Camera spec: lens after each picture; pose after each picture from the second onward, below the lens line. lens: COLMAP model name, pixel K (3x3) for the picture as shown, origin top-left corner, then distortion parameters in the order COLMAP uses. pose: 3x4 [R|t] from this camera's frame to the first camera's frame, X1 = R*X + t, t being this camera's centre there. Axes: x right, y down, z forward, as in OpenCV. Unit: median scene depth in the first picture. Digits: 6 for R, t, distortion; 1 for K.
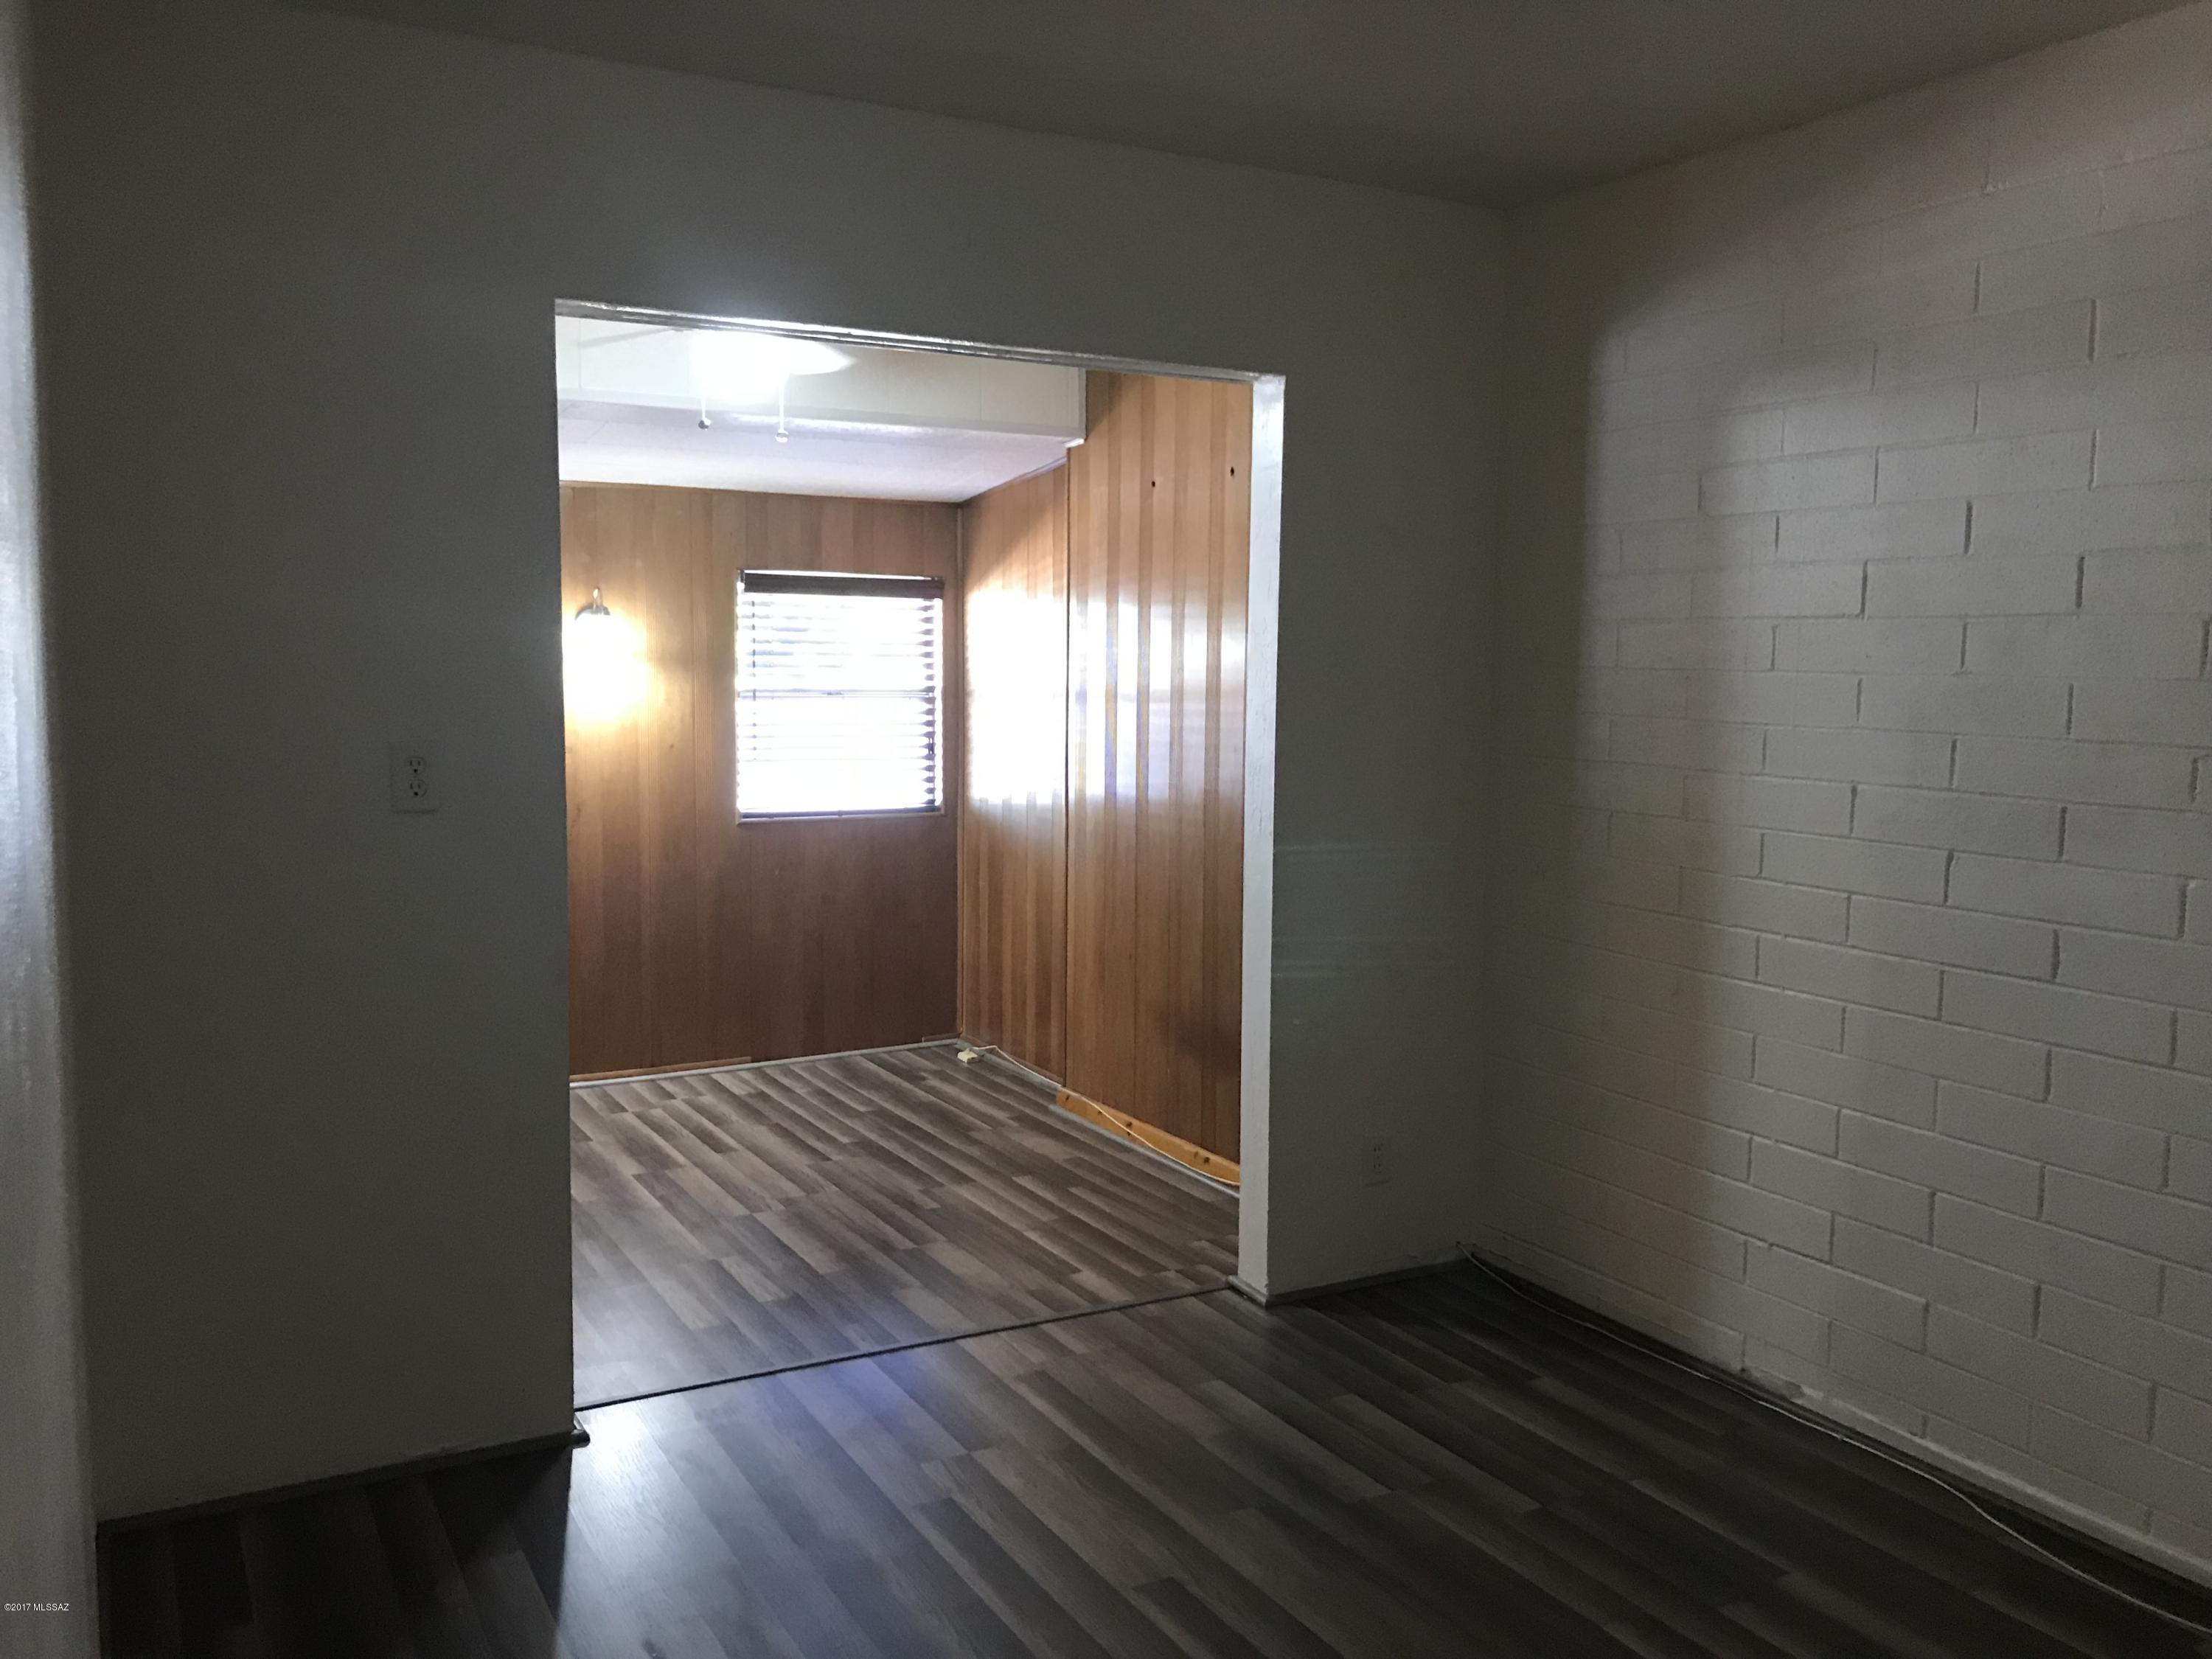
lens RADIAL K [[1843.3, 0, 1106.0], [0, 1843.3, 829.5], [0, 0, 1]] dist [-0.000671, 0.006385]
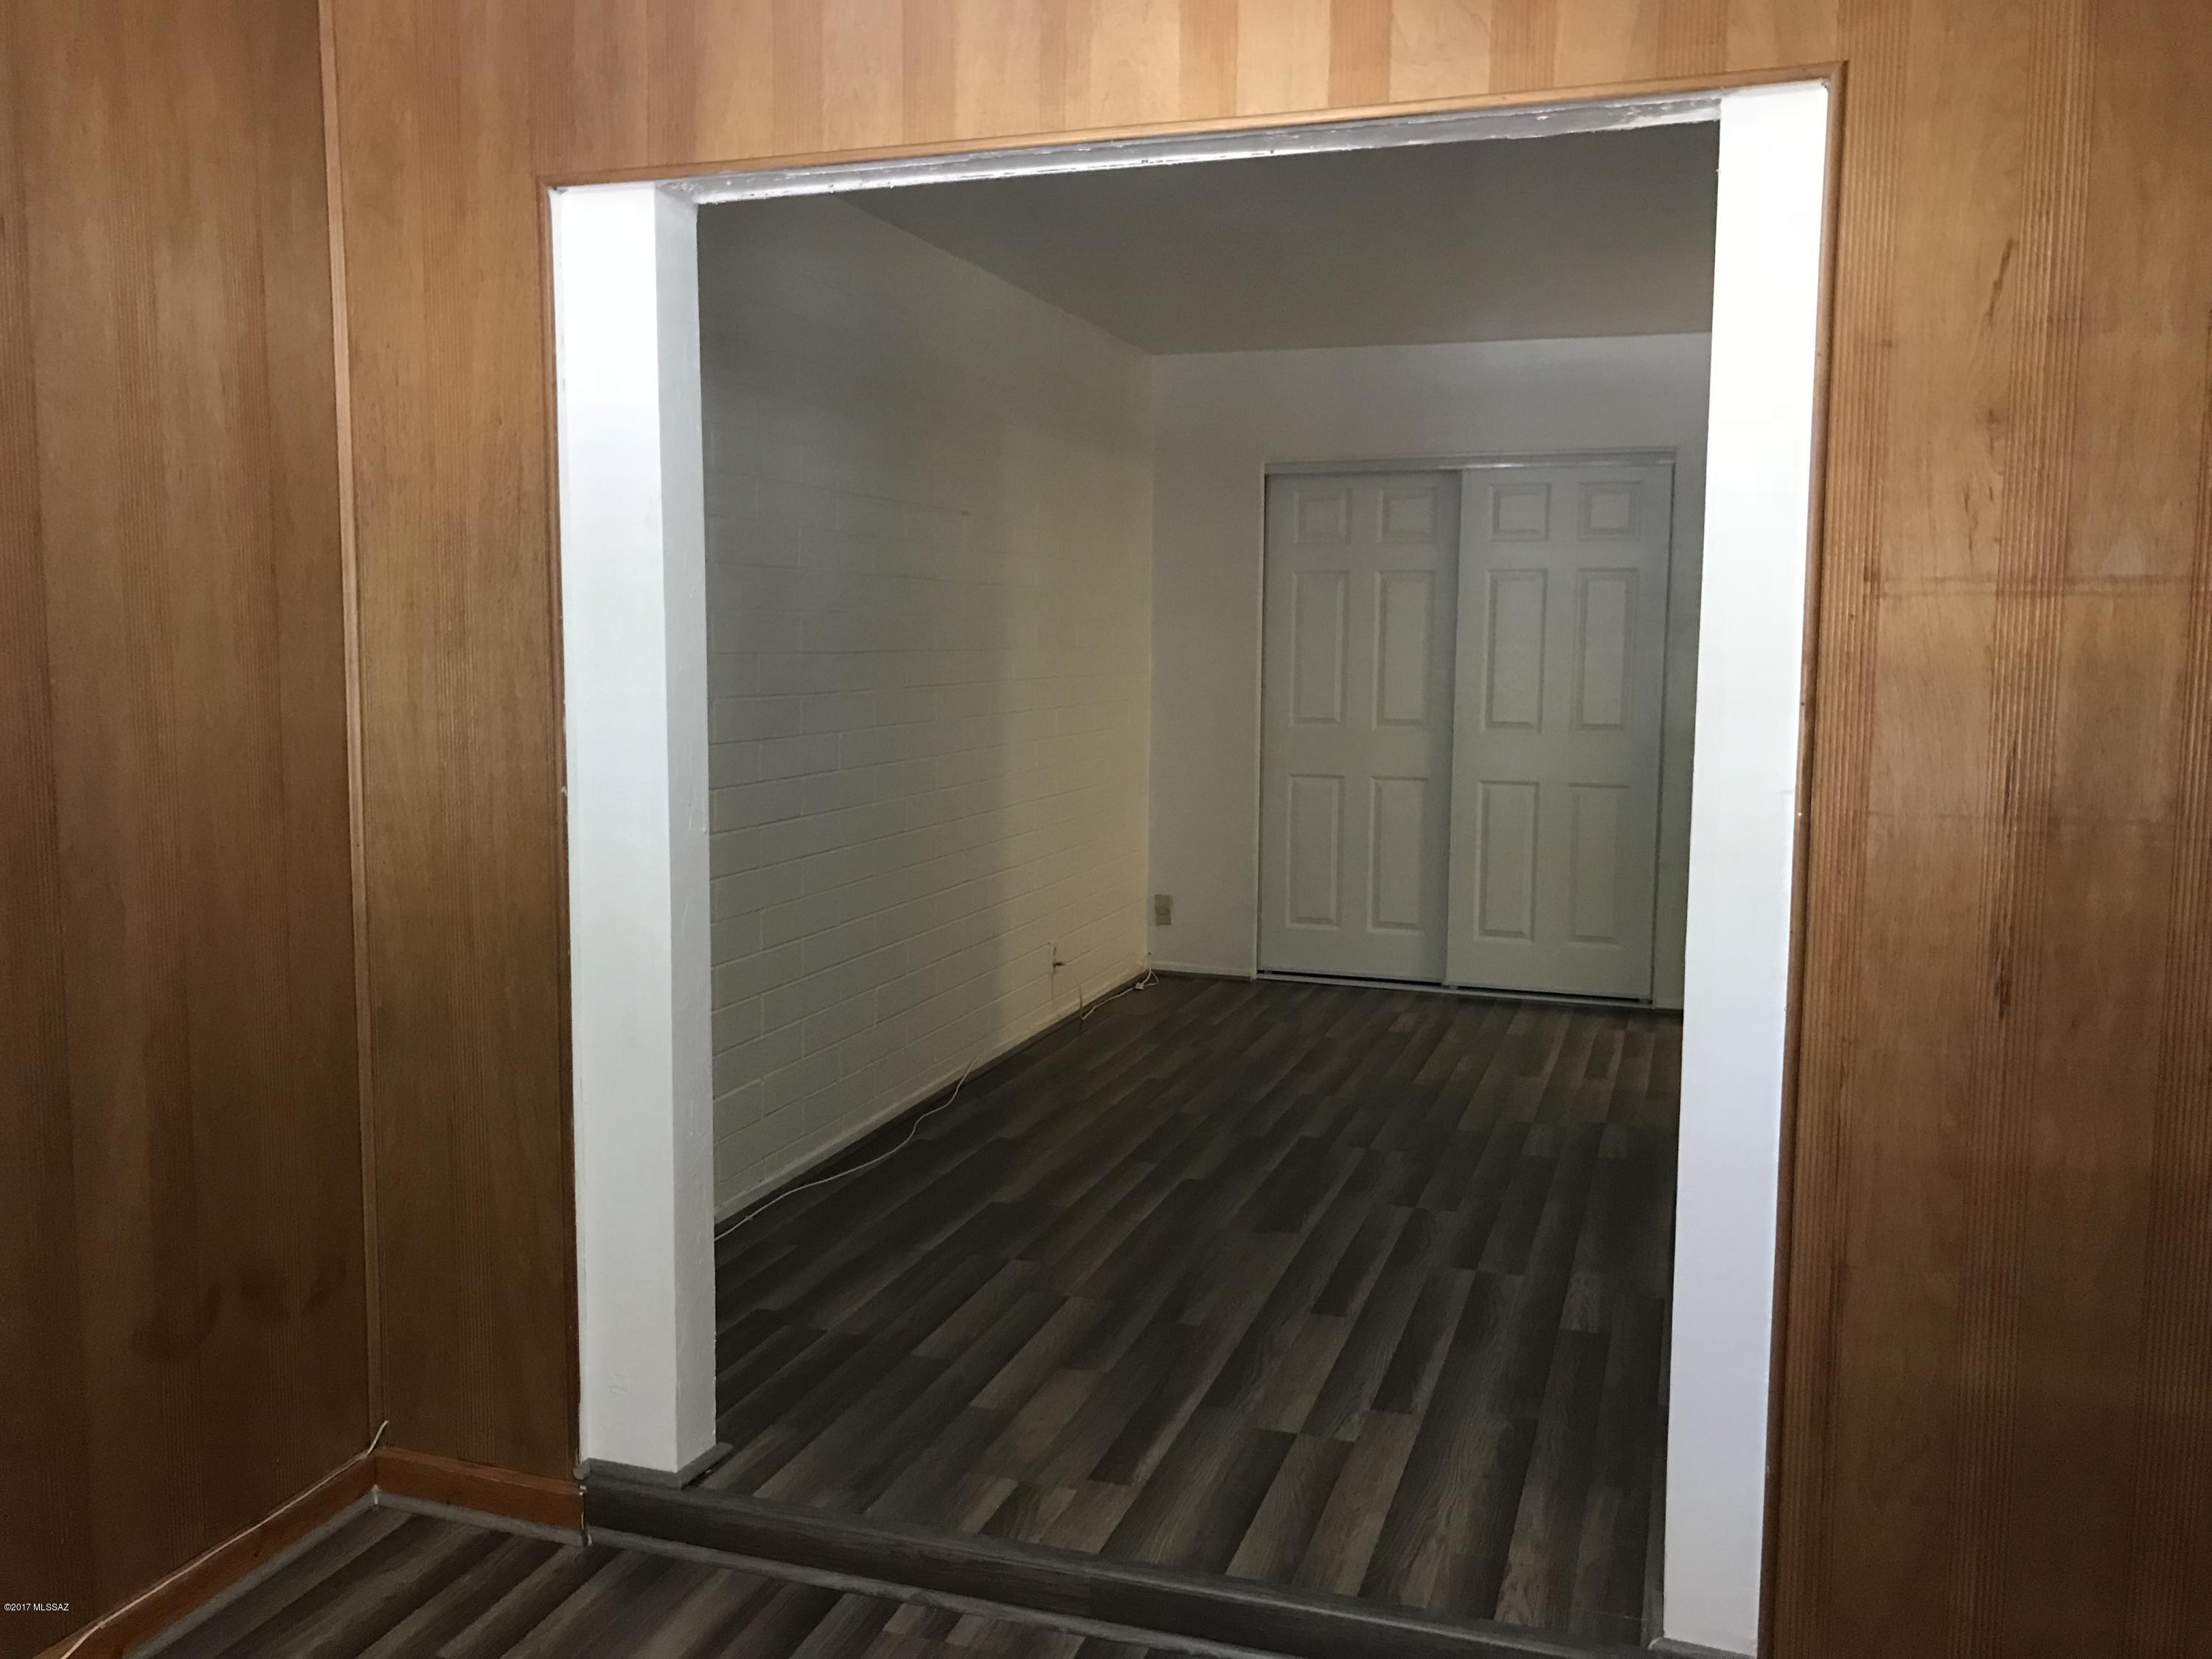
lens RADIAL K [[1843.3, 0, 1106.0], [0, 1843.3, 829.5], [0, 0, 1]] dist [-0.000671, 0.006385]
pose [[-0.681164, -0.093073, 0.726191, -0.668950], [0.063588, 0.980617, 0.185328, -0.150085], [-0.729364, 0.172415, -0.662043, 1.650149]]
